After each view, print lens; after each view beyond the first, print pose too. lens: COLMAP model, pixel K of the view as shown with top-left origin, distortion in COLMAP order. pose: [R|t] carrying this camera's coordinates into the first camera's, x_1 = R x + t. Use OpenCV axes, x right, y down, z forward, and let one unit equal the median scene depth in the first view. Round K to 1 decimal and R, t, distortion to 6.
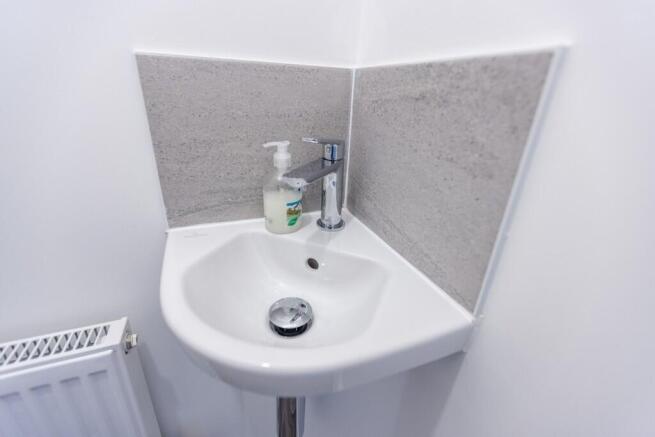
lens RADIAL K [[298.2, 0, 327.3], [0, 298.2, 218.8], [0, 0, 1]] dist [0.007964, -0.001069]
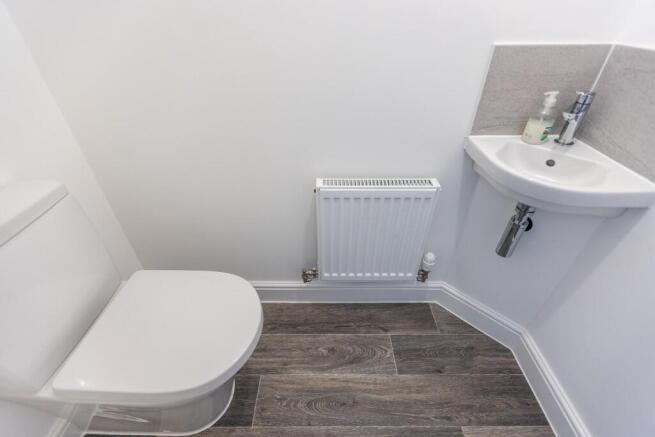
lens RADIAL K [[298.2, 0, 327.4], [0, 298.2, 219.2], [0, 0, 1]] dist [0.007964, -0.001069]
pose [[0.927236, 0.188743, -0.323435, -0.657628], [-0.114335, 0.965141, 0.235437, 0.207559], [0.356597, -0.181325, 0.916493, -1.234074]]
